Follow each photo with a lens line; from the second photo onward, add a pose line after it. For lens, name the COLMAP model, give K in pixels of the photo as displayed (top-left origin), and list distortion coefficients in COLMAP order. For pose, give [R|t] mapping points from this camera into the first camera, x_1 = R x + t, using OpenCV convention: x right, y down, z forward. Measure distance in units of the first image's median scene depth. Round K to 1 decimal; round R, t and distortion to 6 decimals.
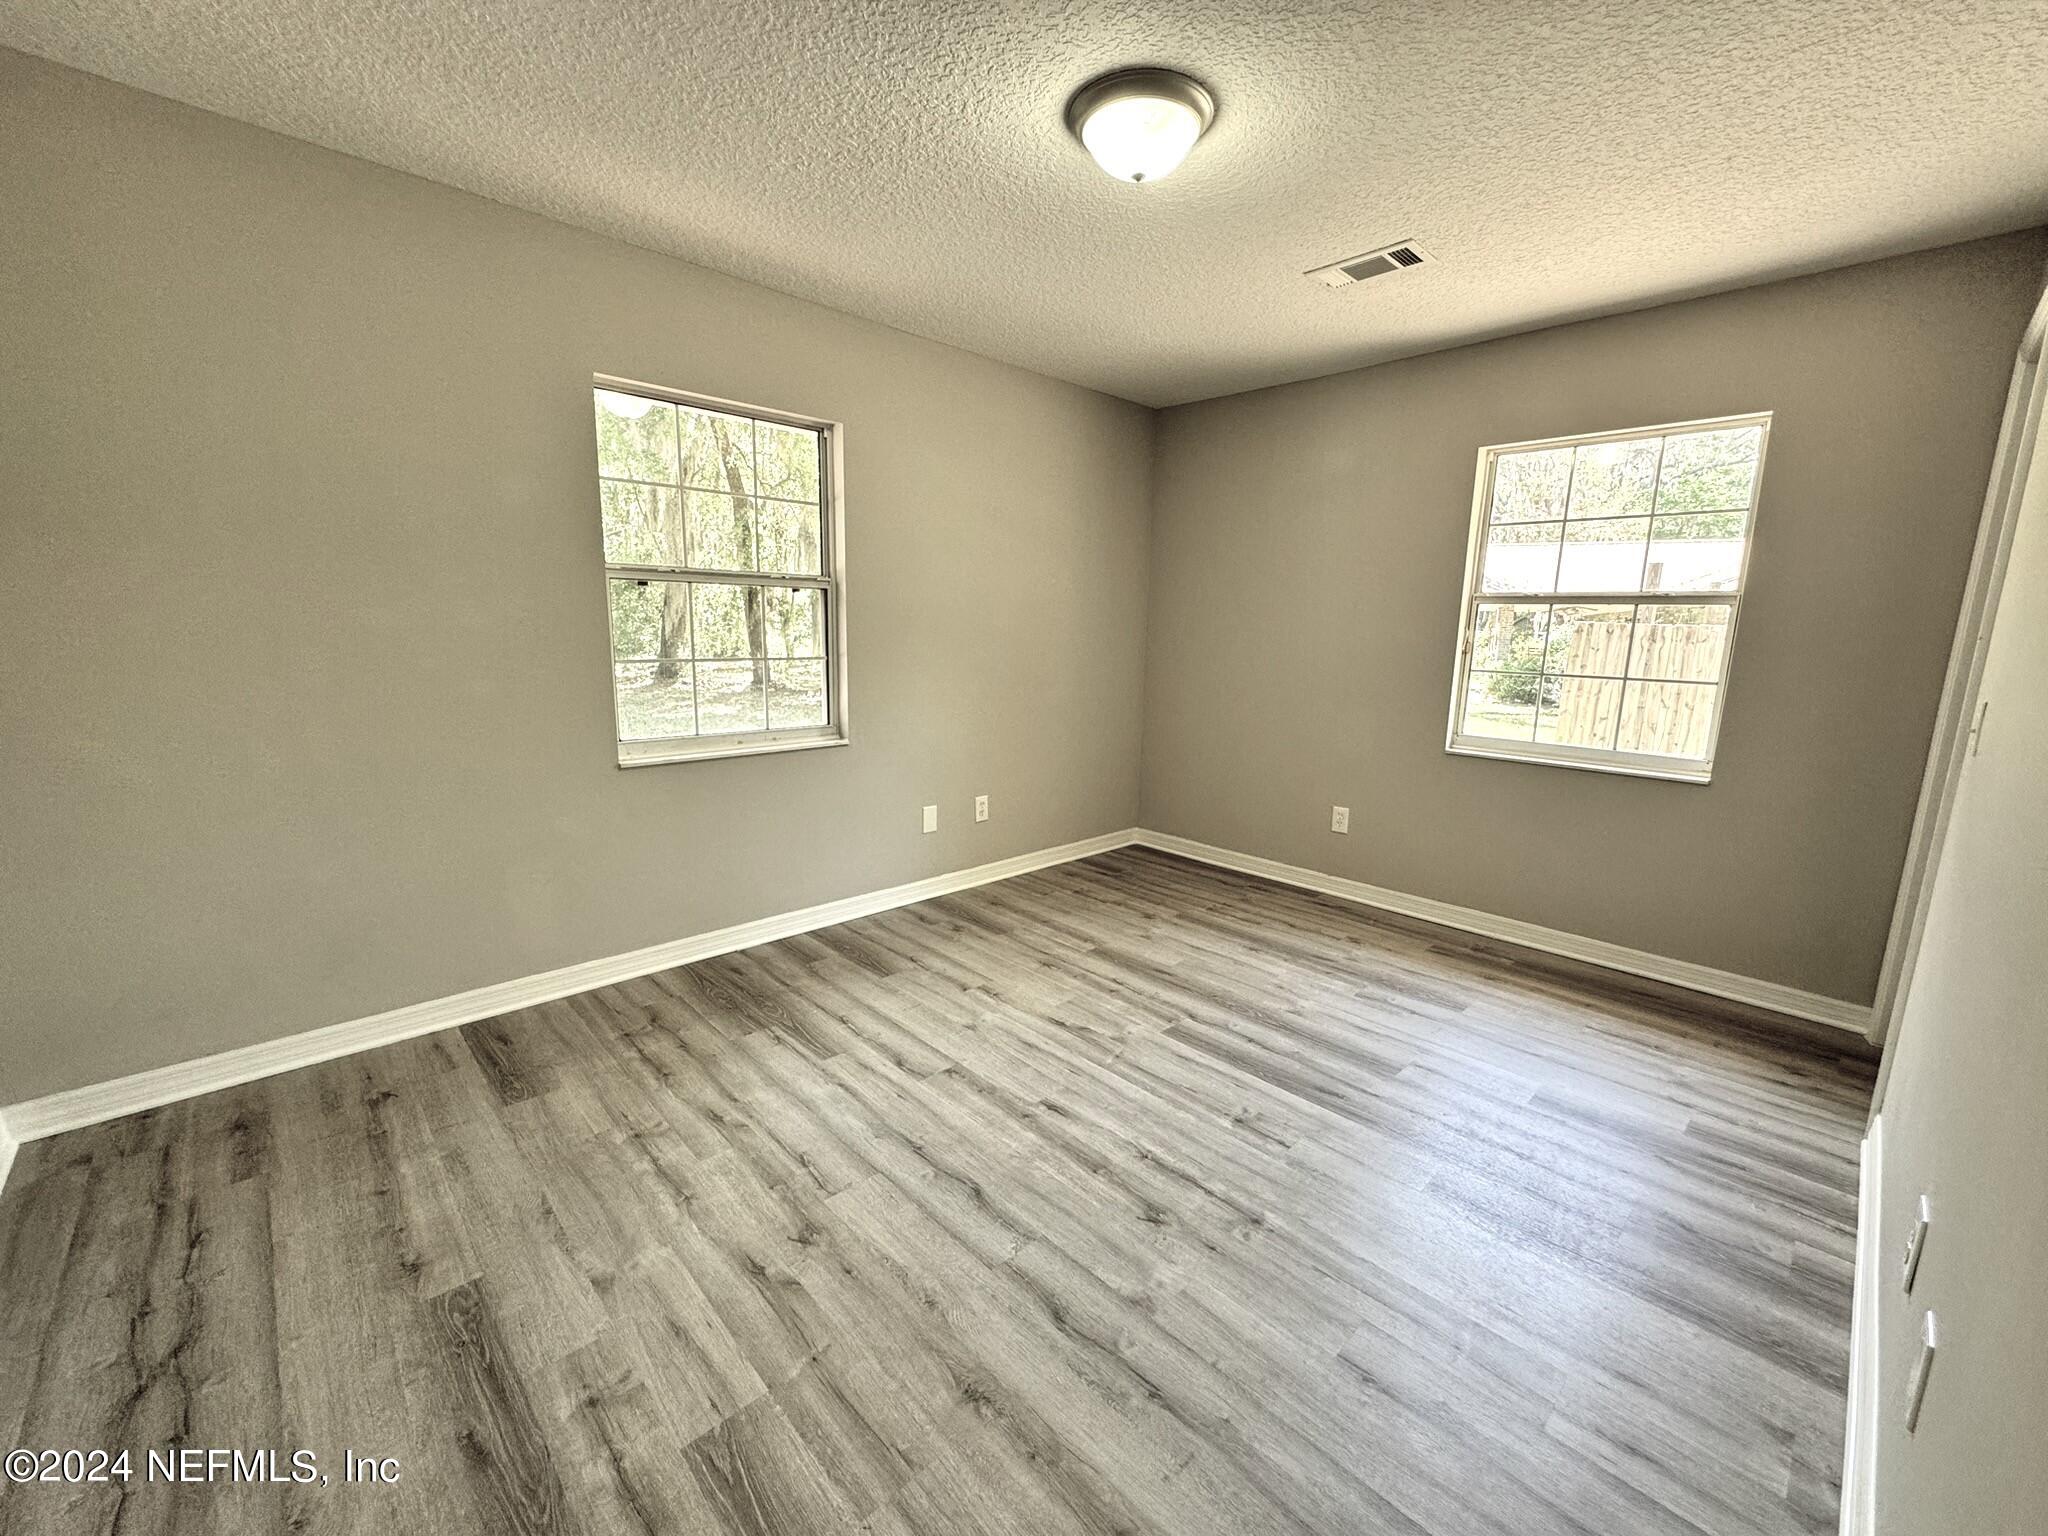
lens RADIAL K [[819.7, 0, 1023.3], [0, 819.7, 773.4], [0, 0, 1]] dist [-0.000532, -0.000212]
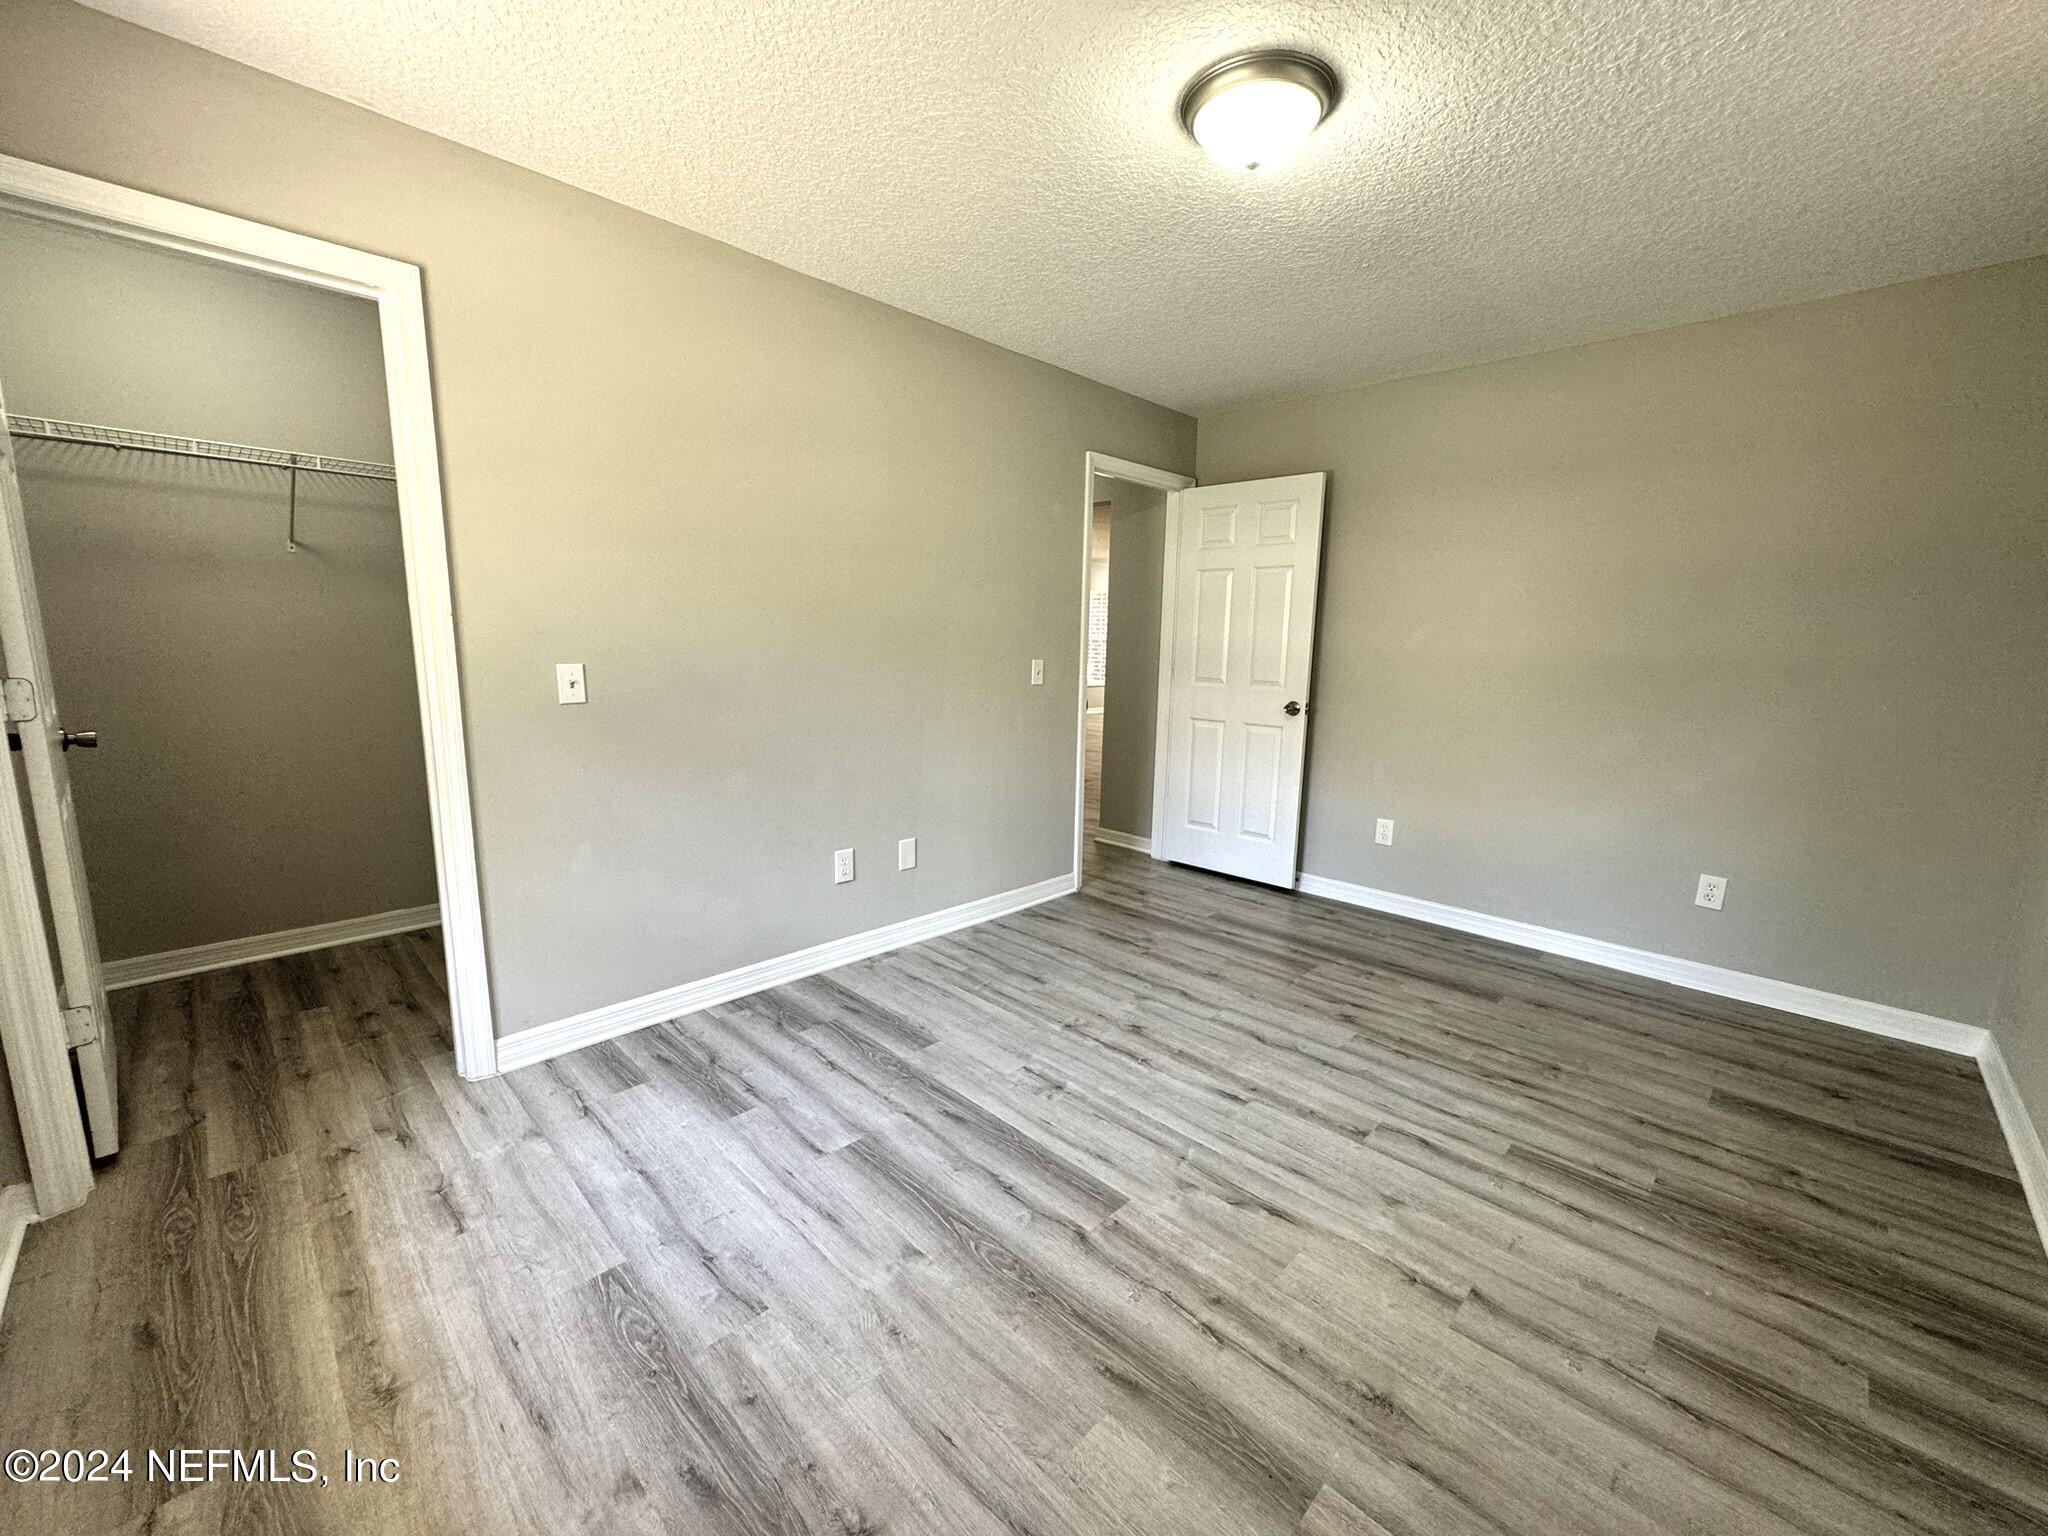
lens RADIAL K [[813.4, 0, 1024.0], [0, 813.4, 768.0], [0, 0, 1]] dist [0.000582, 0.000082]
pose [[-0.998552, -0.038483, -0.037594, 0.341947], [-0.048900, 0.940568, 0.336067, -0.310788], [0.022427, 0.337418, -0.941088, 1.745341]]
